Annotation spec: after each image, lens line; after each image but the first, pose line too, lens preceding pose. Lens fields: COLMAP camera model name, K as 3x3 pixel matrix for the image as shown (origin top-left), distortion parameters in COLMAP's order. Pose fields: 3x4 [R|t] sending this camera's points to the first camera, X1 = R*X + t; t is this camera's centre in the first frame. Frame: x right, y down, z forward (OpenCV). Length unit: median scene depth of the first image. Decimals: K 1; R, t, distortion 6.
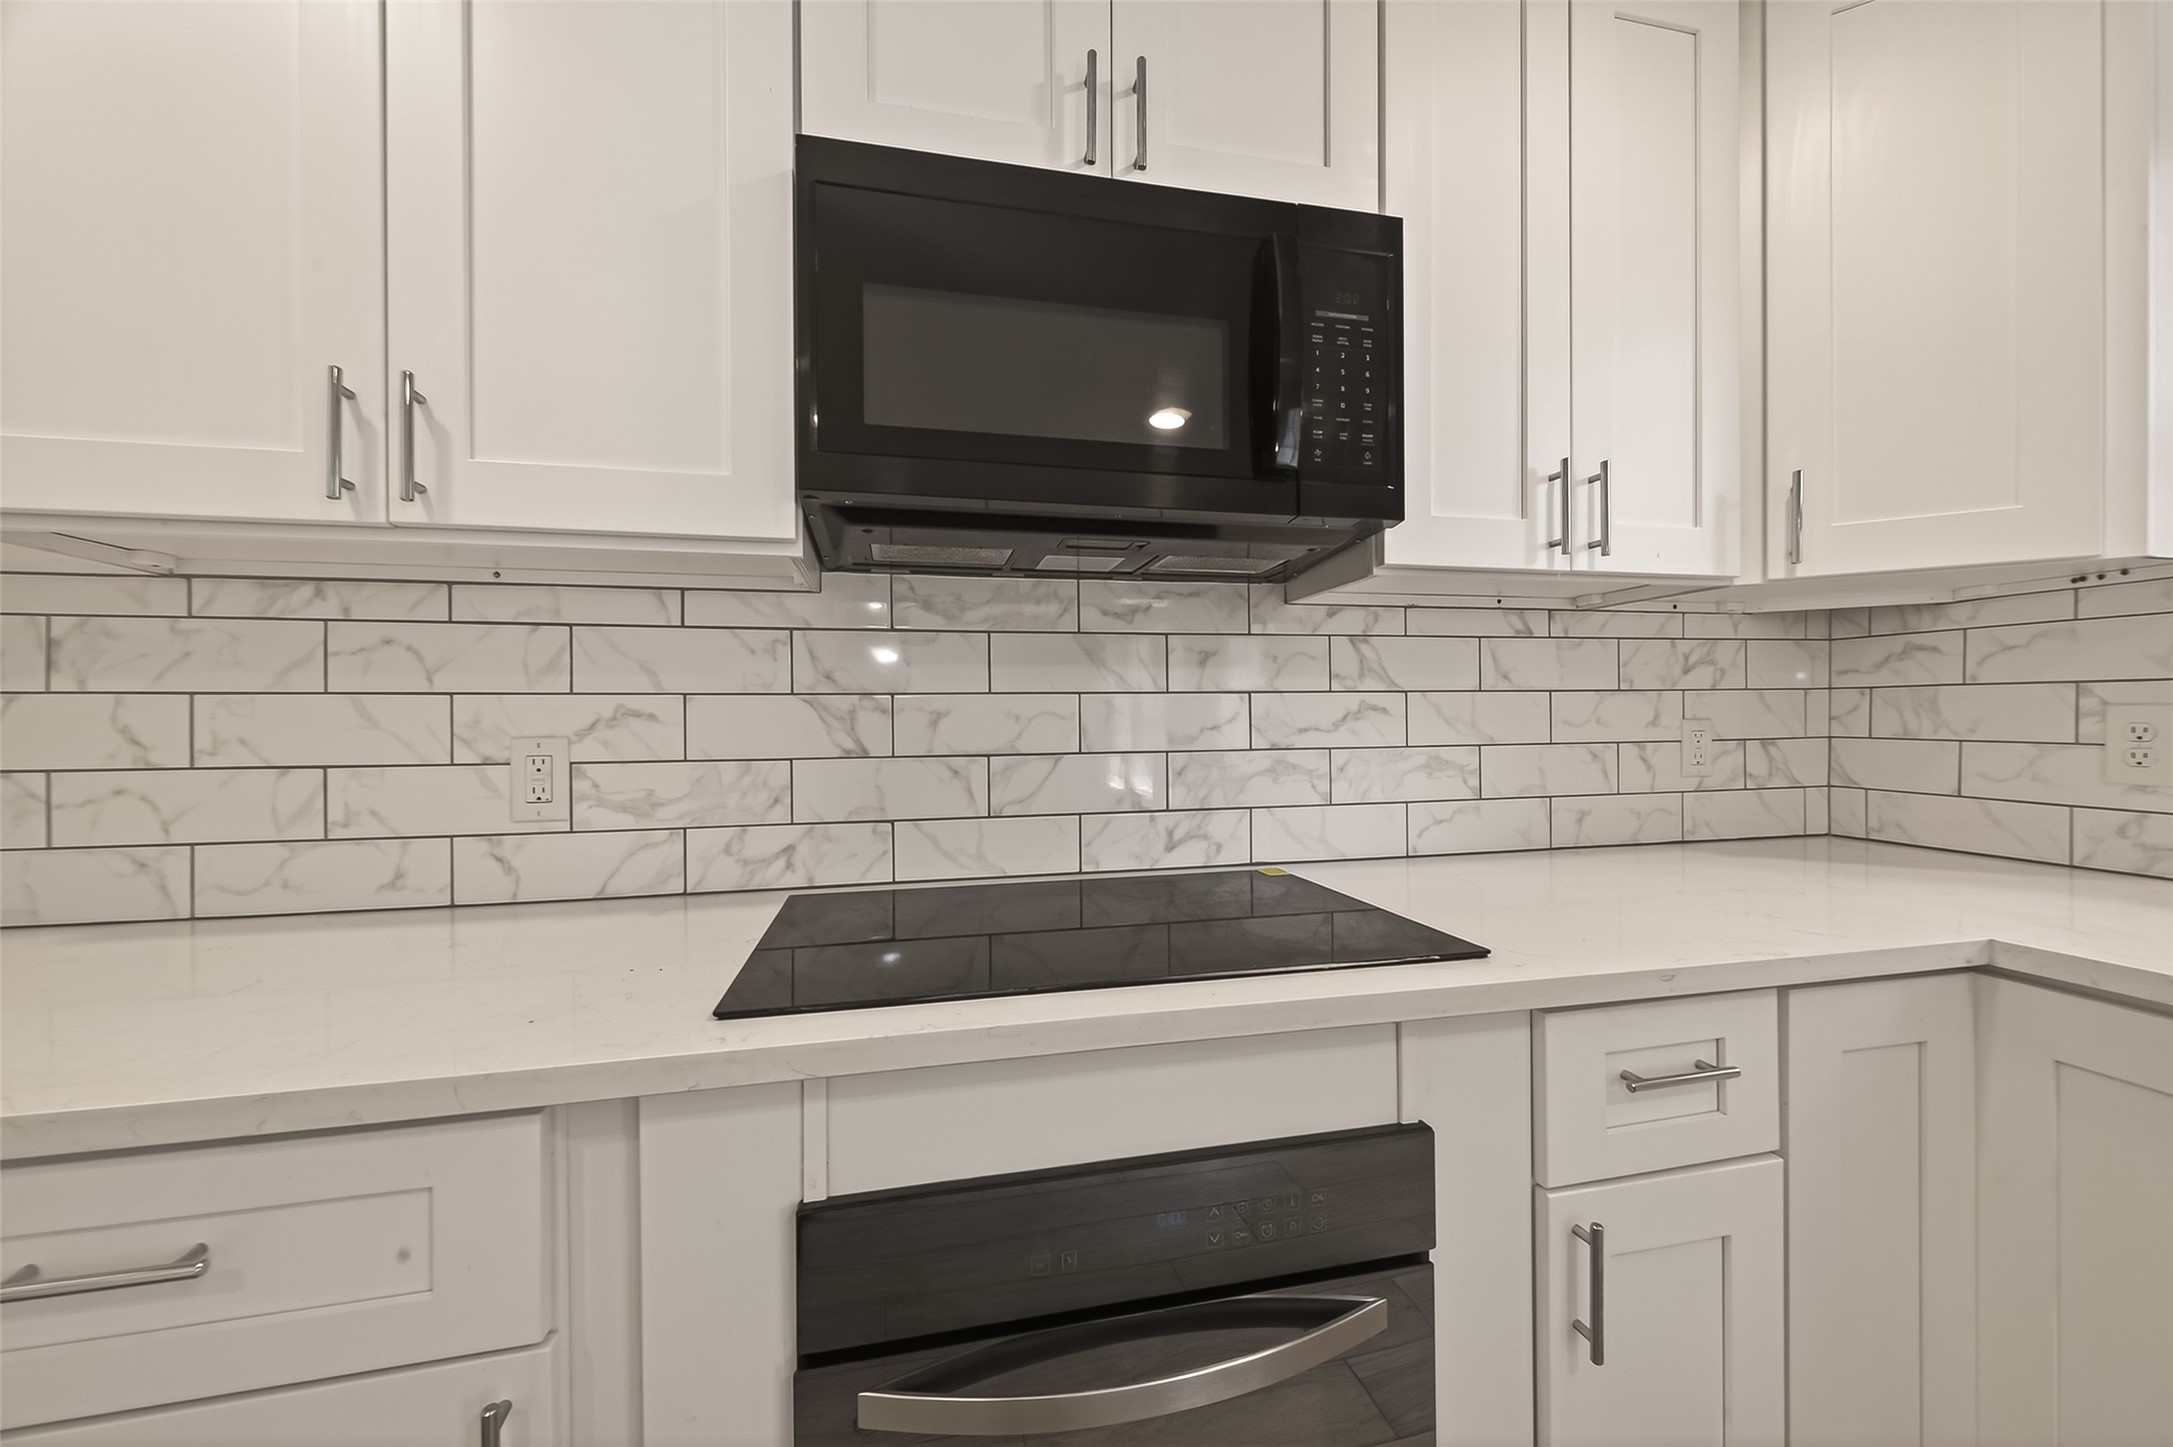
lens RADIAL K [[769.2, 0, 1070.9], [0, 769.2, 726.6], [0, 0, 1]] dist [0.000381, 0.000017]
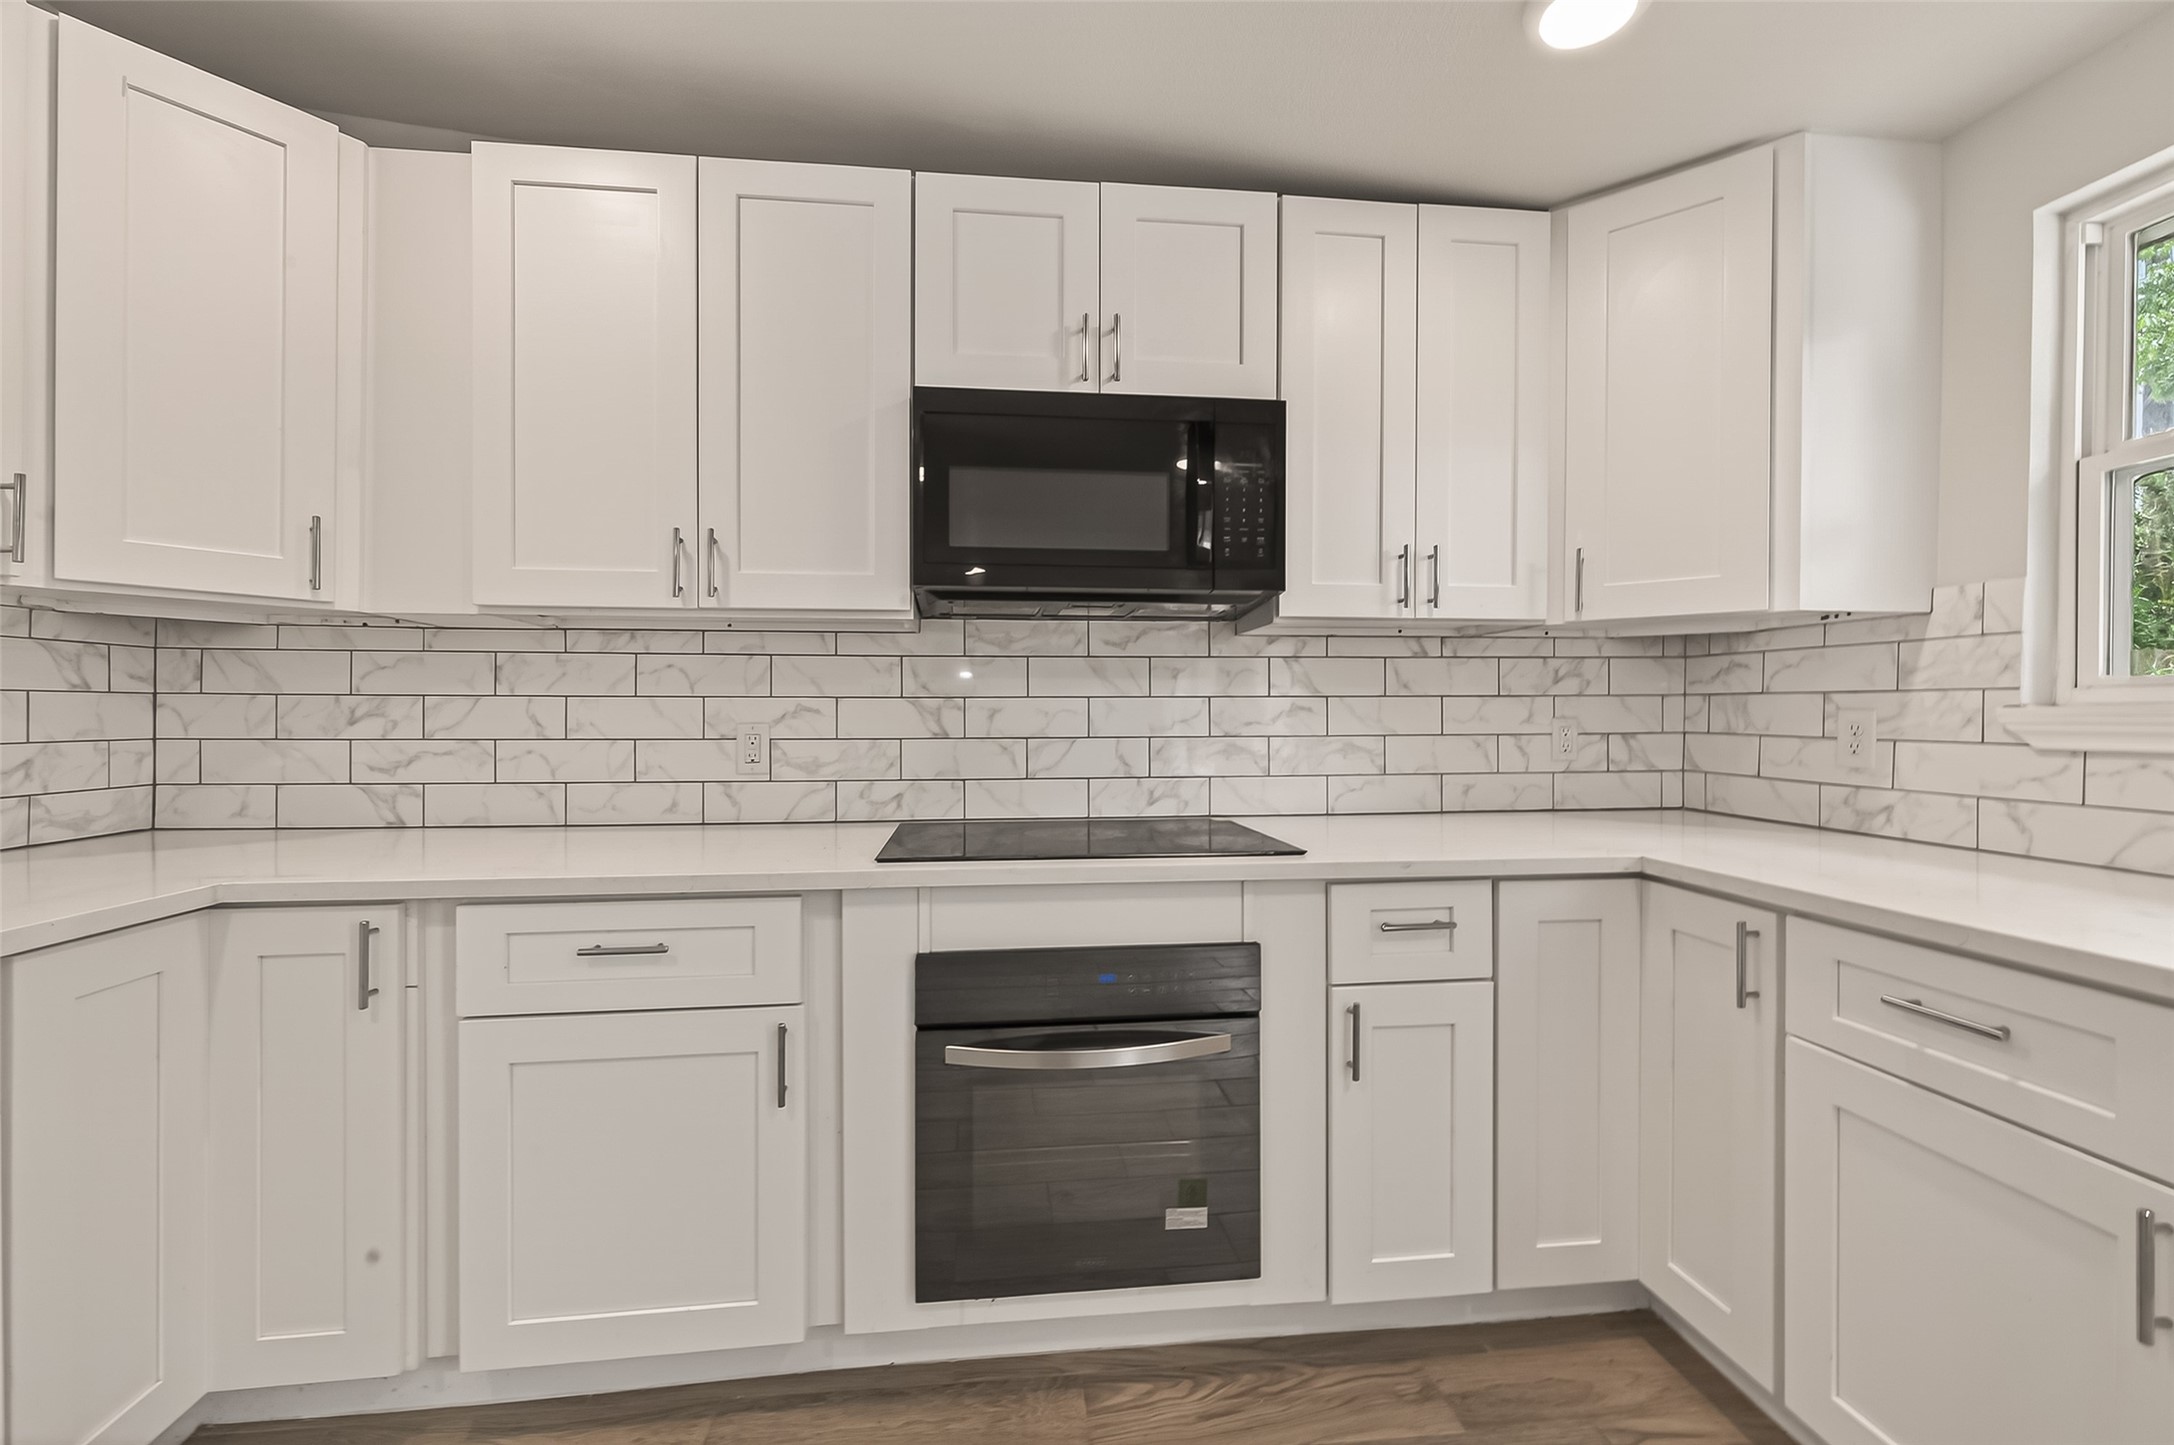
lens RADIAL K [[885.6, 0, 1124.4], [0, 885.6, 724.8], [0, 0, 1]] dist [0.000137, 0.000053]
pose [[0.998630, 0.007974, -0.051709, 0.181785], [-0.007783, 0.999962, 0.003892, 0.003098], [0.051738, -0.003484, 0.998655, -0.763216]]
